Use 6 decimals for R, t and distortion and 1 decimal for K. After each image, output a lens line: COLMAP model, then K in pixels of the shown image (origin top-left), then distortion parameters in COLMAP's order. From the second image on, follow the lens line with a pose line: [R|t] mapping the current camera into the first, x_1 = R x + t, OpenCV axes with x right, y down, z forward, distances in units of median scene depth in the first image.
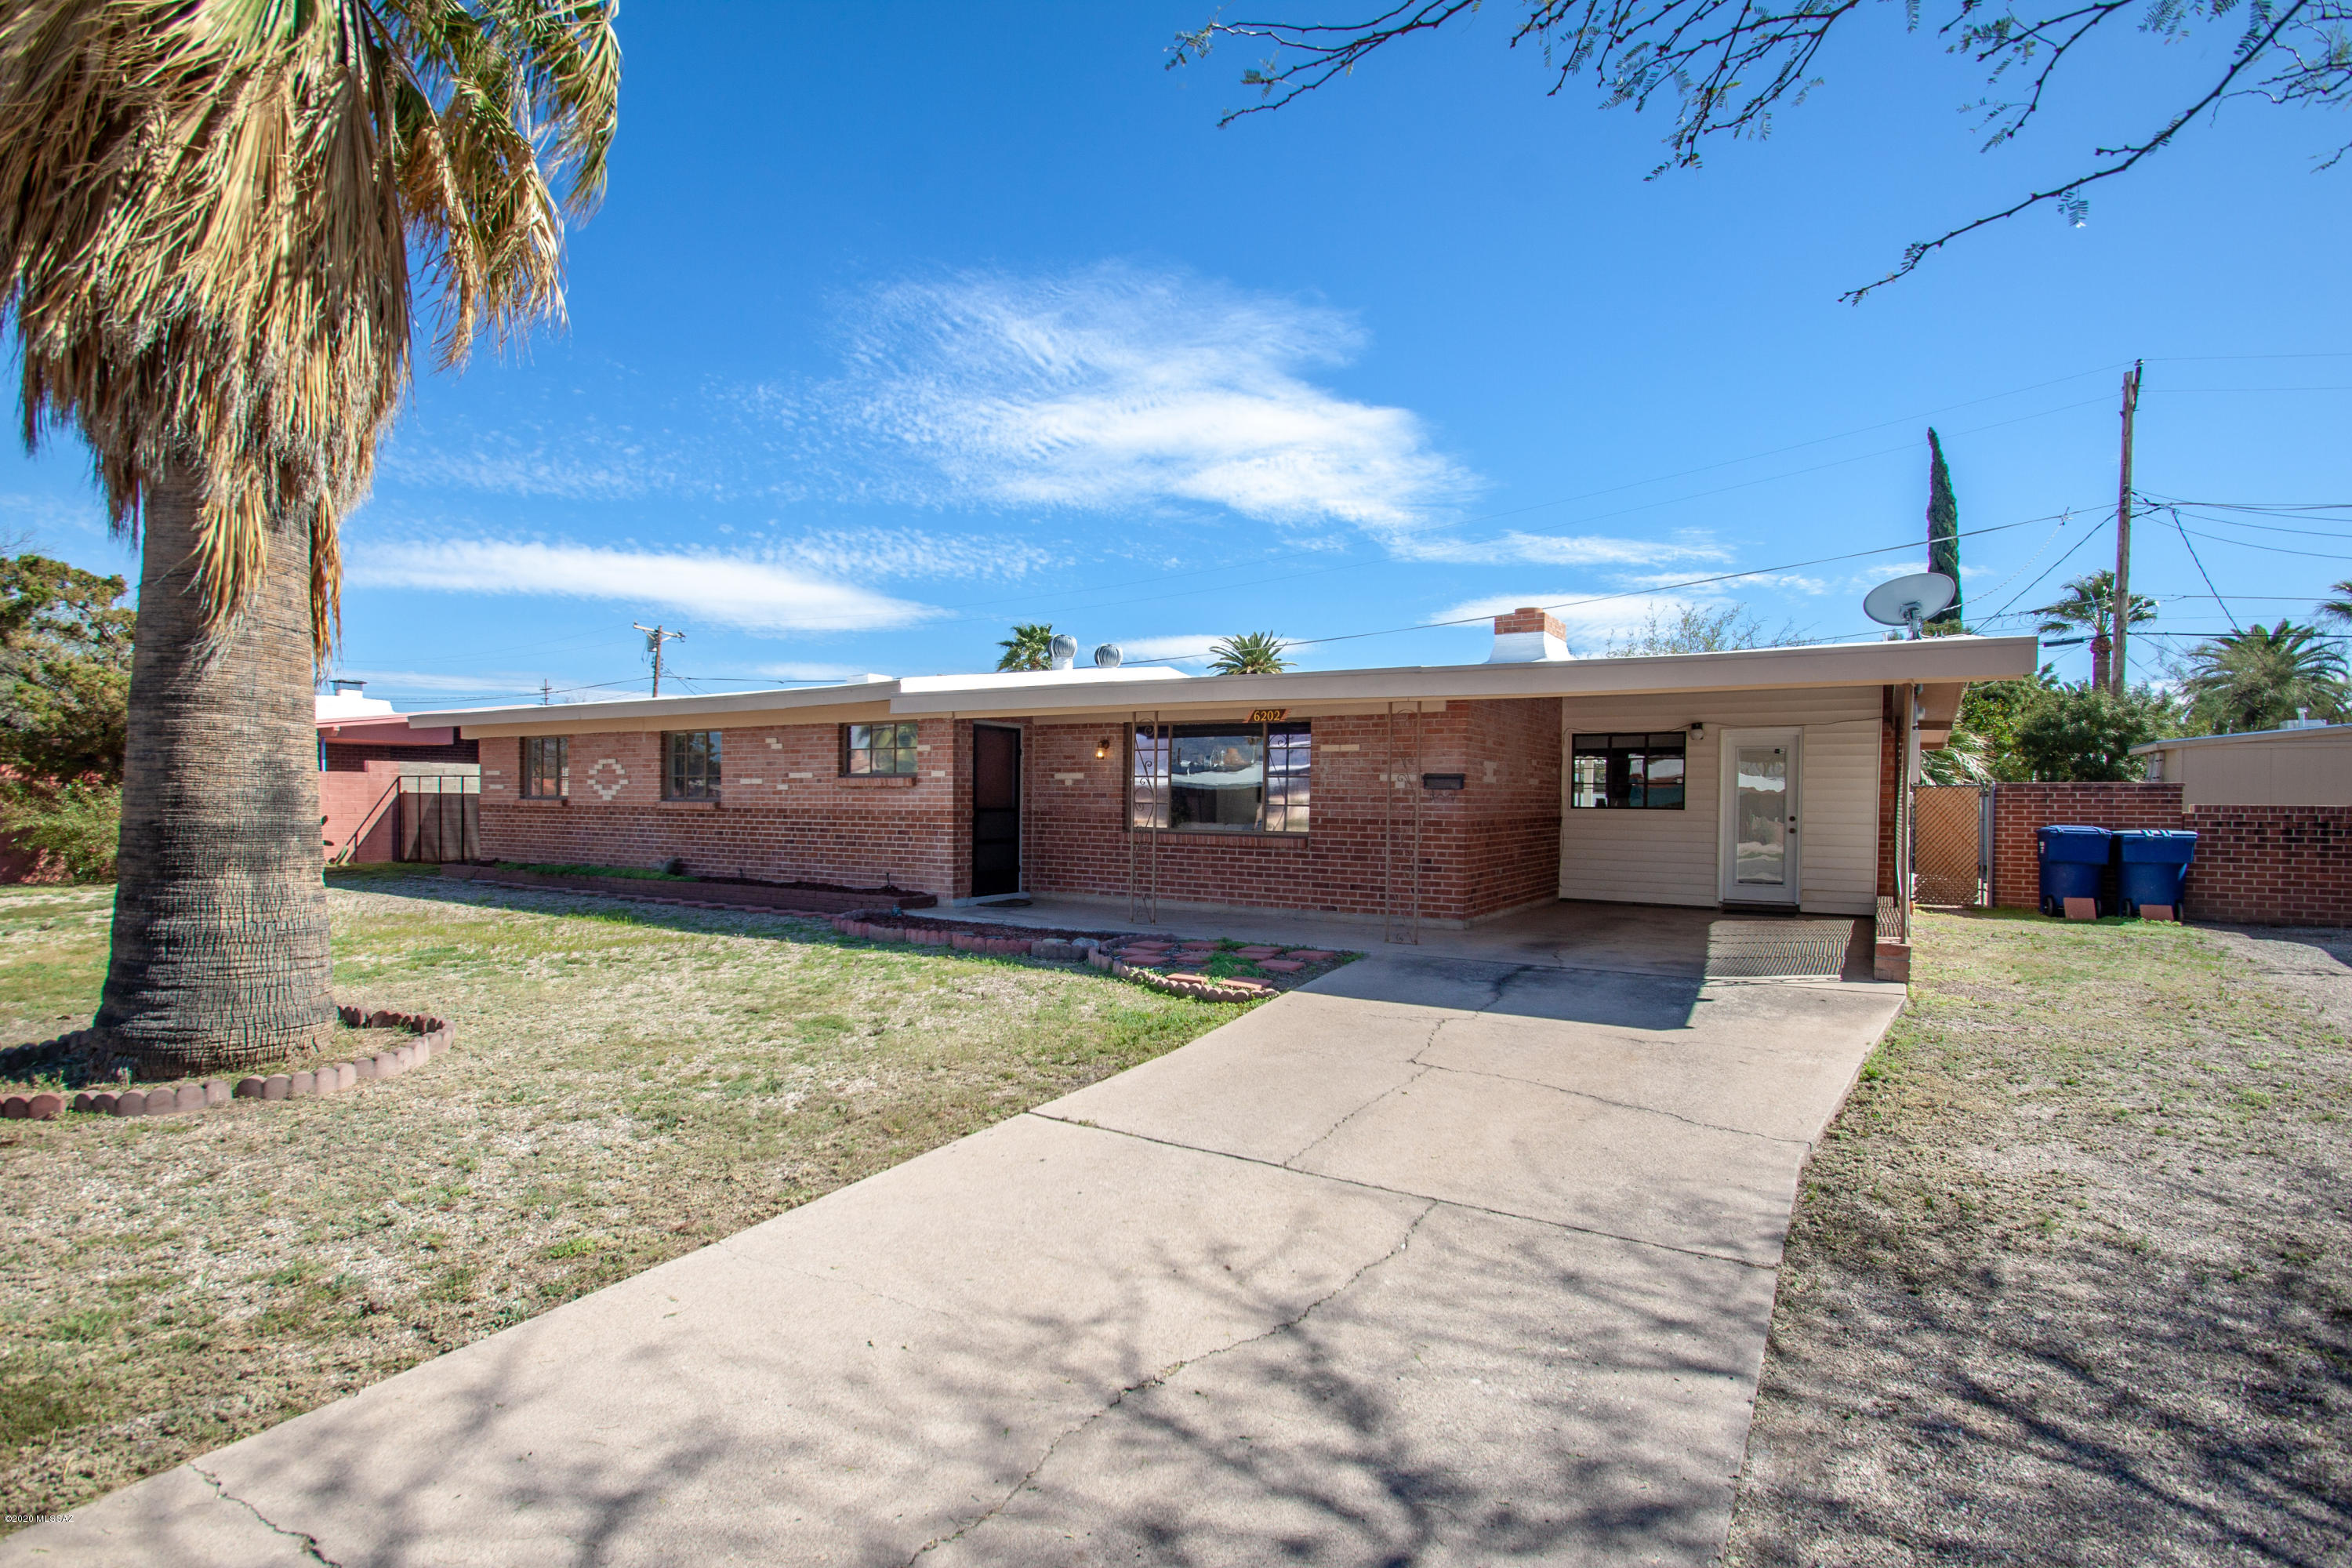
lens RADIAL K [[1097.2, 0, 1161.4], [0, 1097.2, 818.3], [0, 0, 1]] dist [0.014273, -0.017622]
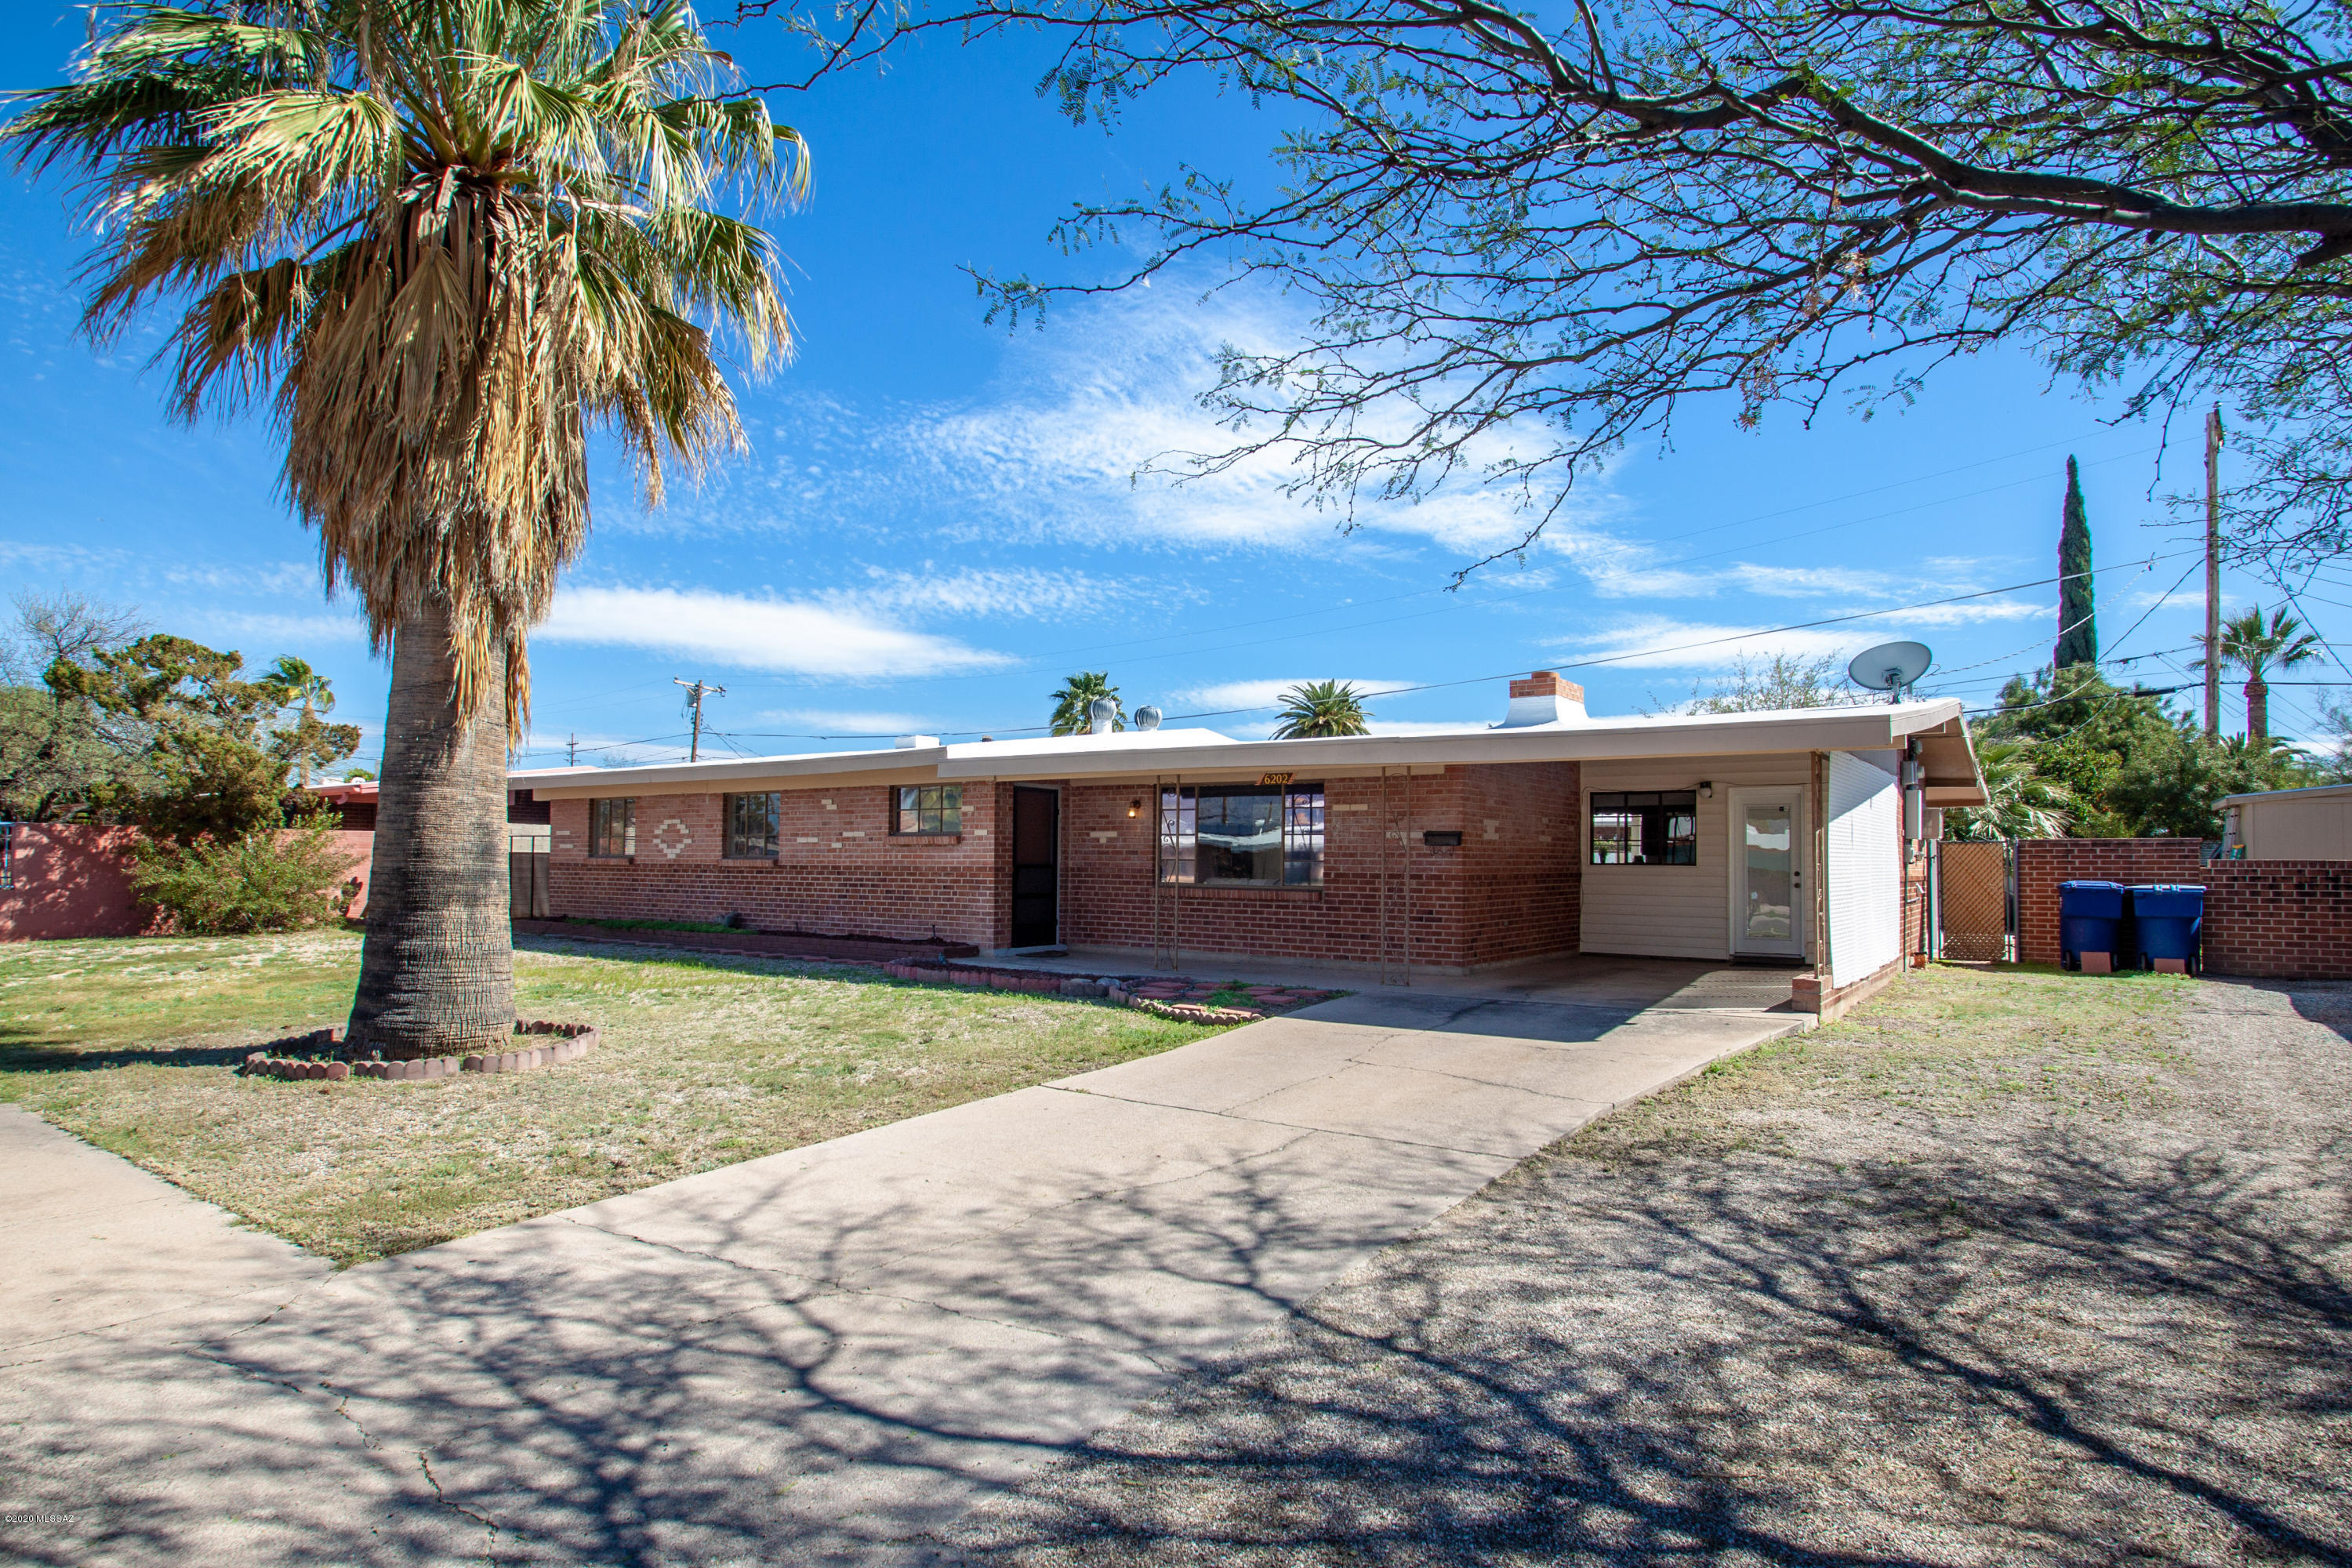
lens RADIAL K [[1250.3, 0, 1179.0], [0, 1250.3, 819.3], [0, 0, 1]] dist [-0.020433, -0.000121]
pose [[0.998830, -0.002877, -0.048283, 0.048698], [0.000377, 0.998662, -0.051710, 0.009736], [0.048367, 0.051631, 0.997494, -0.208328]]
